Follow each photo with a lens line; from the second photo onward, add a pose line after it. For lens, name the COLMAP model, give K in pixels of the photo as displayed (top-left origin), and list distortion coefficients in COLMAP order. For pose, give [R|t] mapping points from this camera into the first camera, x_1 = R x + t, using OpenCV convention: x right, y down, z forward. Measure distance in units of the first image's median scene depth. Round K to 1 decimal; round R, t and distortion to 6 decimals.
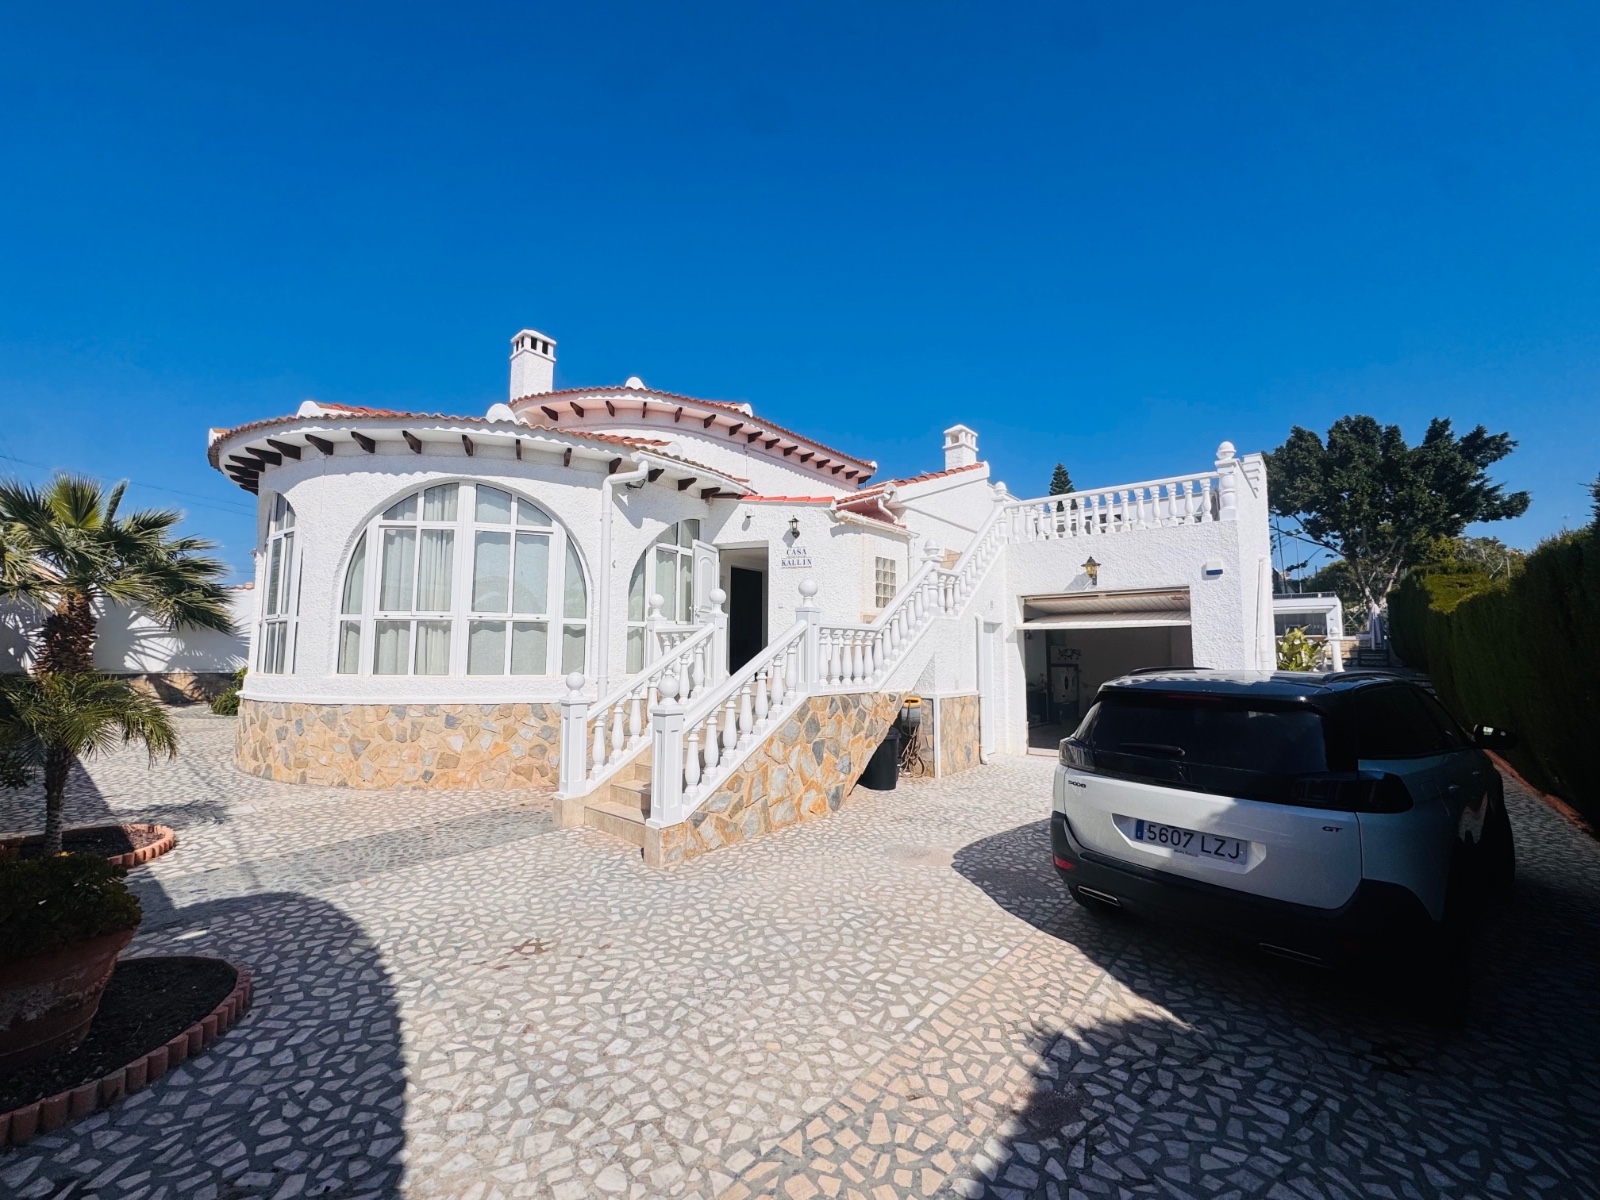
lens RADIAL K [[636.5, 0, 802.7], [0, 636.5, 599.9], [0, 0, 1]] dist [-0.002368, 0.000405]
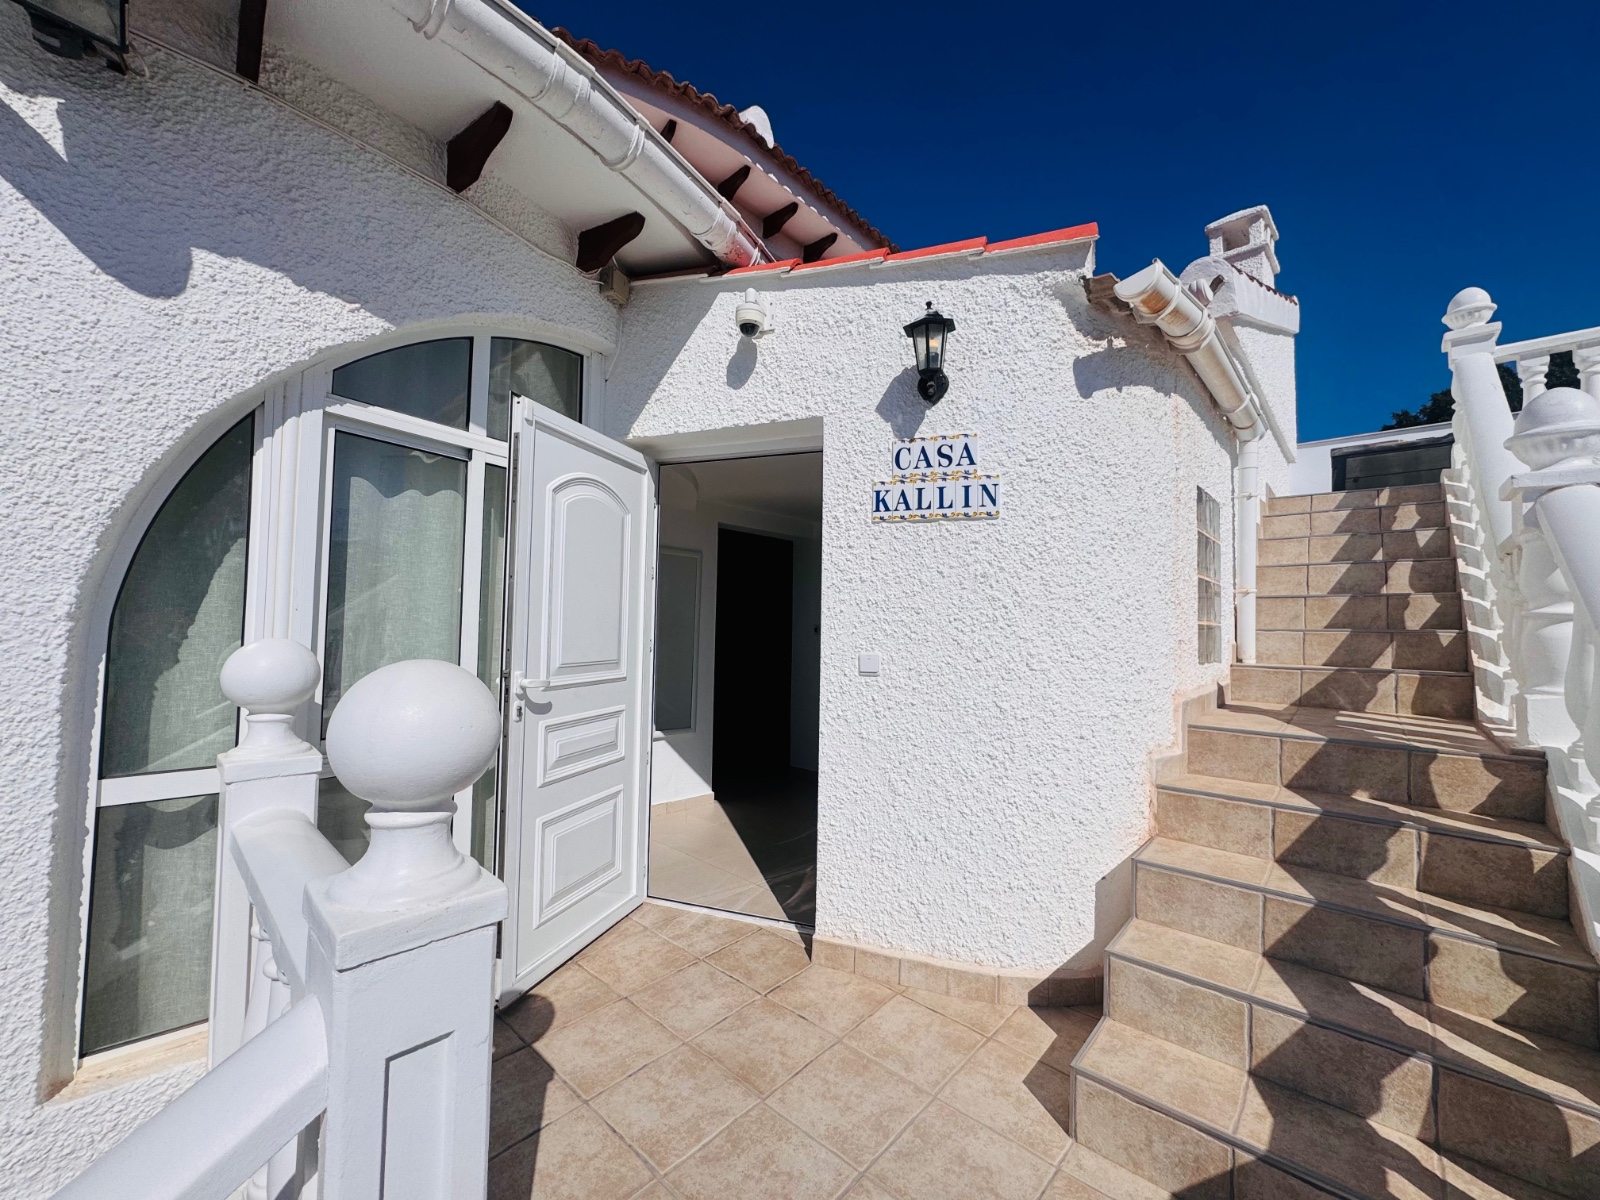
lens RADIAL K [[636.5, 0, 797.9], [0, 636.5, 603.8], [0, 0, 1]] dist [-0.002368, 0.000405]
pose [[0.998625, 0.009376, -0.051584, -0.048786], [-0.007055, 0.998963, 0.044976, -0.026688], [0.051952, -0.044550, 0.997655, 0.713319]]
